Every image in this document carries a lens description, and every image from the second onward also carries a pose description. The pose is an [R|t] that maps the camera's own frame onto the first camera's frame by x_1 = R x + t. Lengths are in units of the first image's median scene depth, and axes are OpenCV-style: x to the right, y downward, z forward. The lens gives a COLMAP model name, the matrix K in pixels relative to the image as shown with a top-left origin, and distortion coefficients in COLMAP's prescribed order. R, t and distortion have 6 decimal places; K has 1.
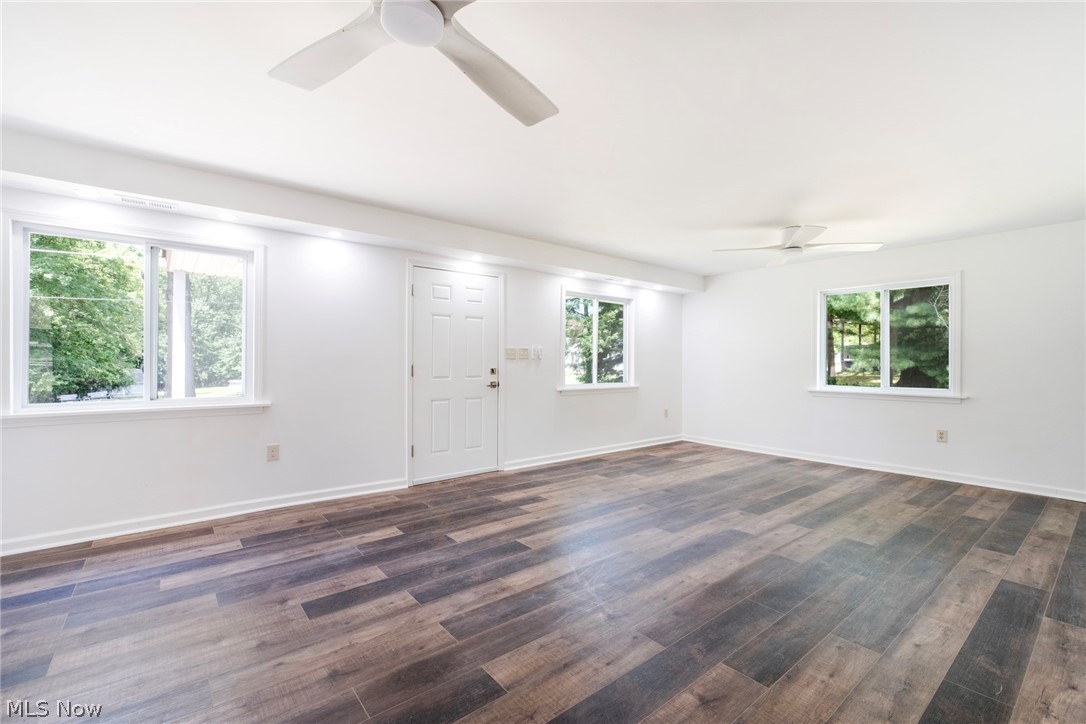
lens RADIAL K [[466.1, 0, 519.4], [0, 466.1, 356.9], [0, 0, 1]] dist [-0.007533, -0.000659]
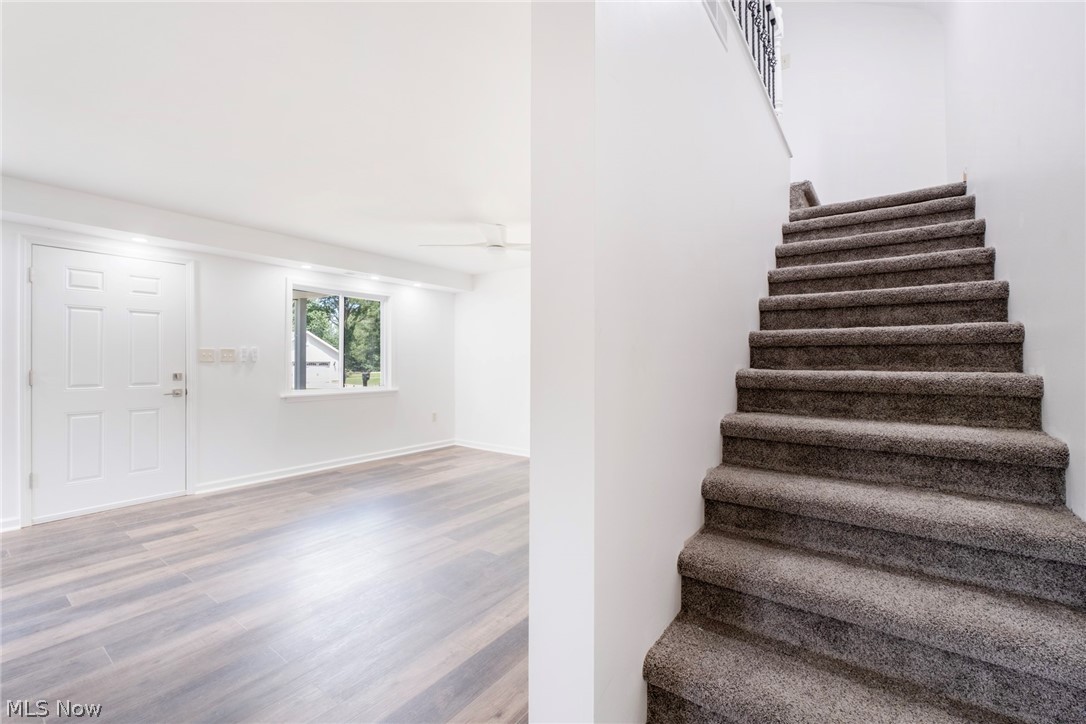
lens RADIAL K [[466.1, 0, 528.4], [0, 466.1, 358.5], [0, 0, 1]] dist [-0.007533, -0.000659]
pose [[0.967103, -0.005293, 0.254328, 0.397164], [0.004940, 0.999986, 0.002028, -0.001160], [-0.254335, -0.000705, 0.967116, 0.038676]]
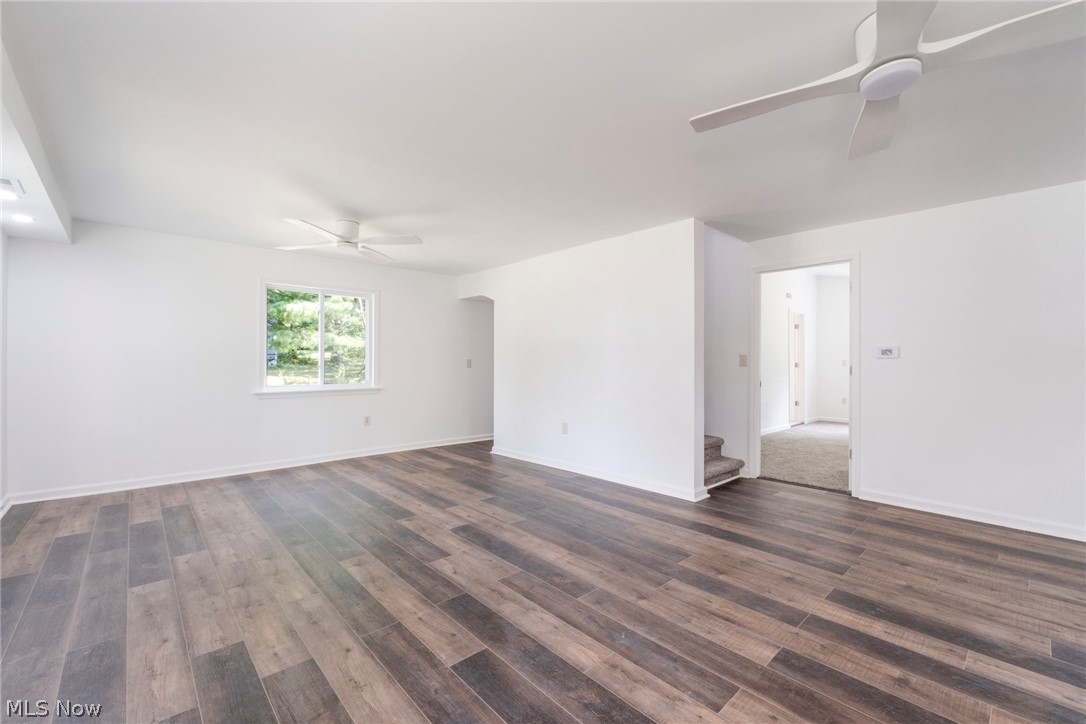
lens RADIAL K [[466.1, 0, 572.9], [0, 466.1, 362.4], [0, 0, 1]] dist [-0.007533, -0.000659]
pose [[-0.134494, -0.003998, 0.990906, -0.443569], [-0.015642, 0.999876, 0.001911, 0.001231], [-0.990791, -0.015243, -0.134540, 0.671725]]
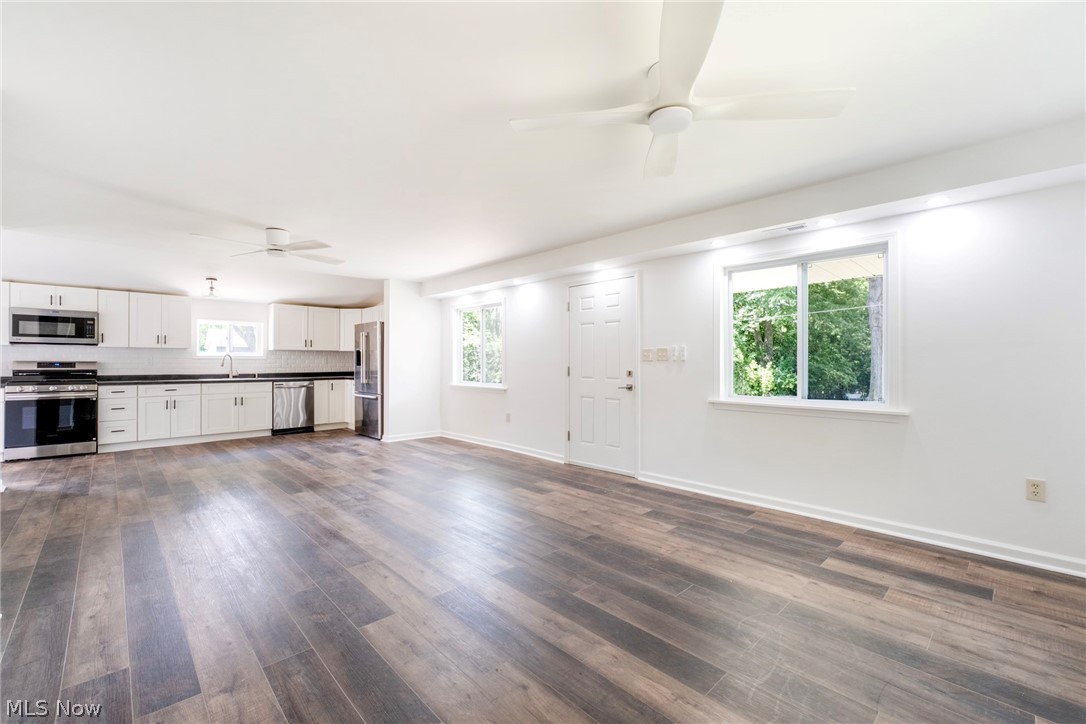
lens RADIAL K [[466.1, 0, 547.7], [0, 466.1, 356.4], [0, 0, 1]] dist [-0.007533, -0.000659]
pose [[0.105742, -0.018971, -0.994213, 1.039005], [0.007841, 0.999803, -0.018243, 0.012580], [0.994363, -0.005866, 0.105870, 0.840347]]
